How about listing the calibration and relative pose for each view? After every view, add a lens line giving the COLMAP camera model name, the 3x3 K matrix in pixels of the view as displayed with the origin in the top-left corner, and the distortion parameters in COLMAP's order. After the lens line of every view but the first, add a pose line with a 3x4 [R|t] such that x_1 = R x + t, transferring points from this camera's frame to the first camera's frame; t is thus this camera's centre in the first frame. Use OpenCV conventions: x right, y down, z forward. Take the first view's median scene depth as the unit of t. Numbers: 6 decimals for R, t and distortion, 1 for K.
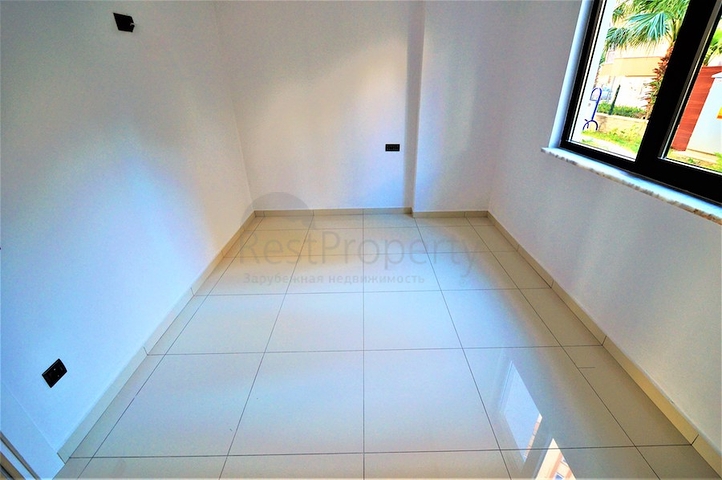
lens RADIAL K [[323.2, 0, 362.3], [0, 323.2, 241.7], [0, 0, 1]] dist [-0.001228, -0.000358]
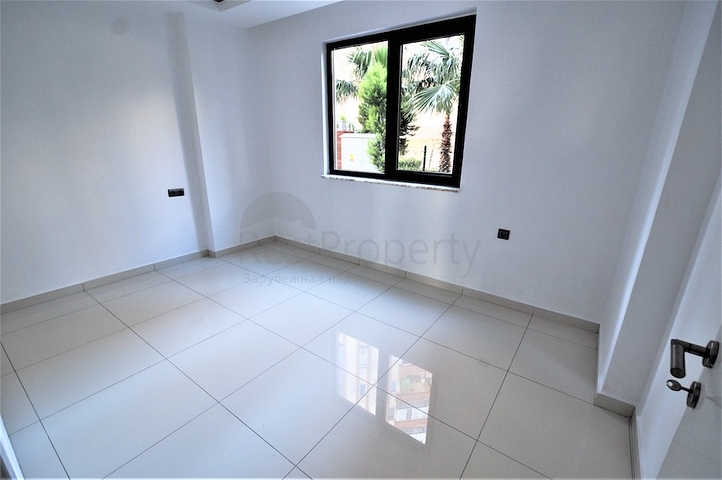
lens RADIAL K [[323.2, 0, 361.2], [0, 323.2, 241.3], [0, 0, 1]] dist [-0.001228, -0.000358]
pose [[0.596338, -0.215441, 0.773283, -0.344072], [0.336121, 0.941813, 0.003185, 0.027382], [-0.728974, 0.258018, 0.634053, 0.022183]]
